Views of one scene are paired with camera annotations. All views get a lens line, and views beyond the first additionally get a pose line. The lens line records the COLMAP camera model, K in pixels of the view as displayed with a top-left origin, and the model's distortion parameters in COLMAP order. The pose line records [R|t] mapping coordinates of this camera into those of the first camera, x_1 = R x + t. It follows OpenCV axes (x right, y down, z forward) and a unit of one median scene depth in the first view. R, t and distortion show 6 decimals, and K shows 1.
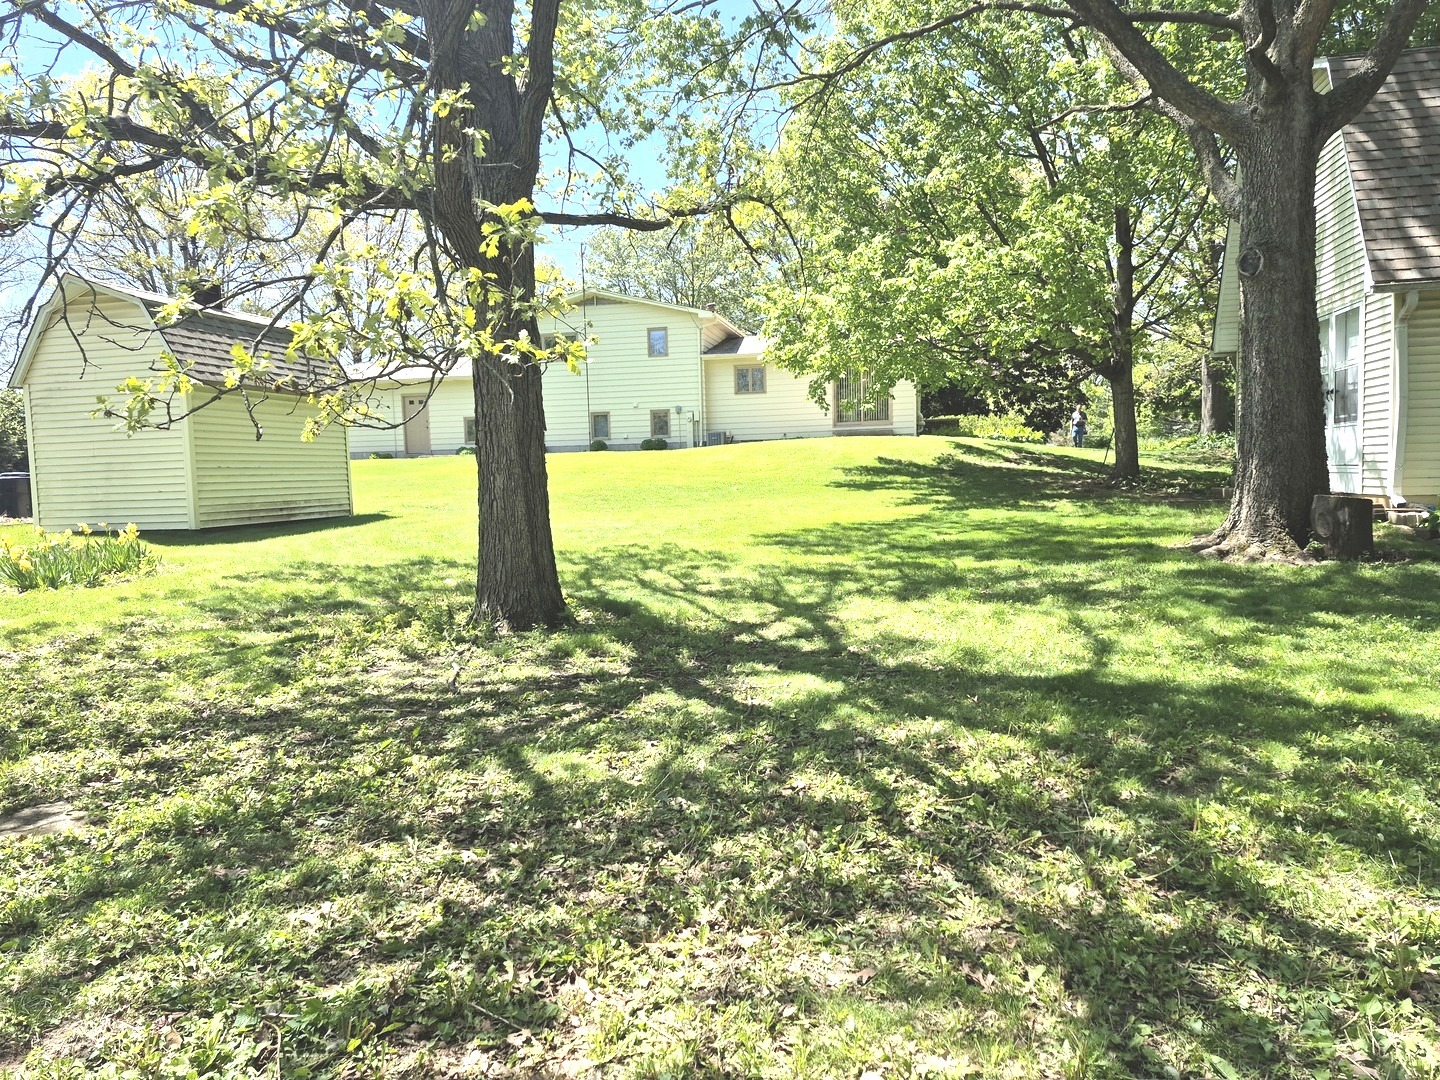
lens RADIAL K [[996.3, 0, 719.1], [0, 996.3, 540.3], [0, 0, 1]] dist [-0.008906, -0.014425]
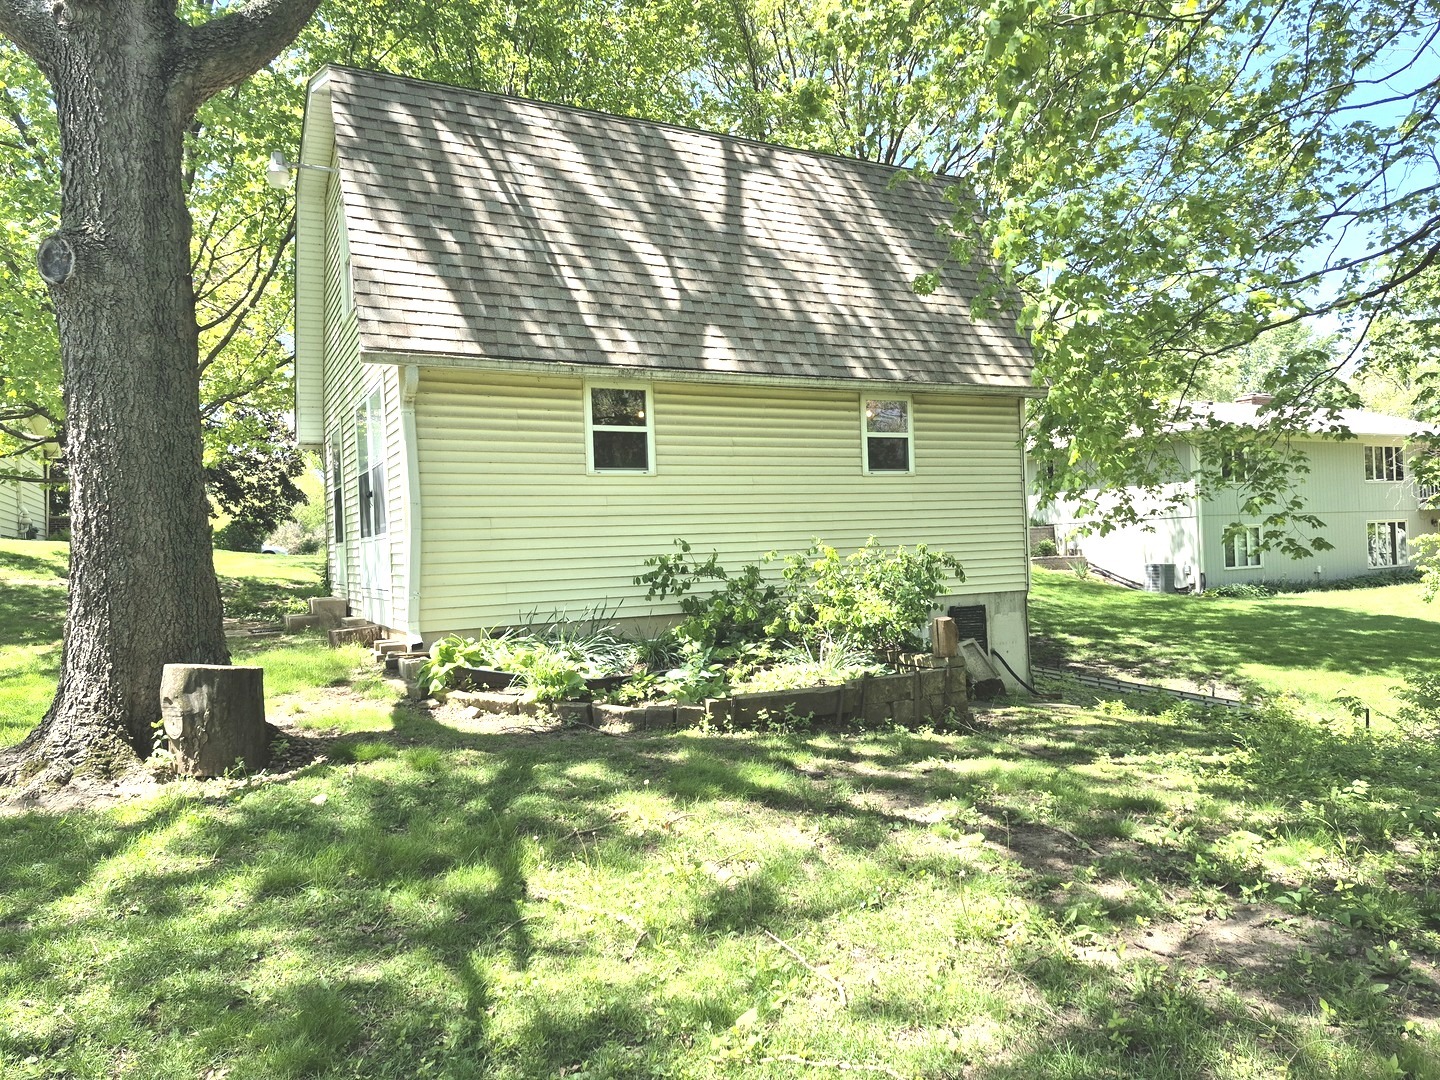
lens RADIAL K [[996.3, 0, 721.6], [0, 996.3, 538.9], [0, 0, 1]] dist [-0.008906, -0.014425]
pose [[0.772457, 0.002357, 0.635063, 0.300470], [0.060881, 0.995113, -0.077746, -0.033463], [-0.632142, 0.098719, 0.768538, 0.211987]]
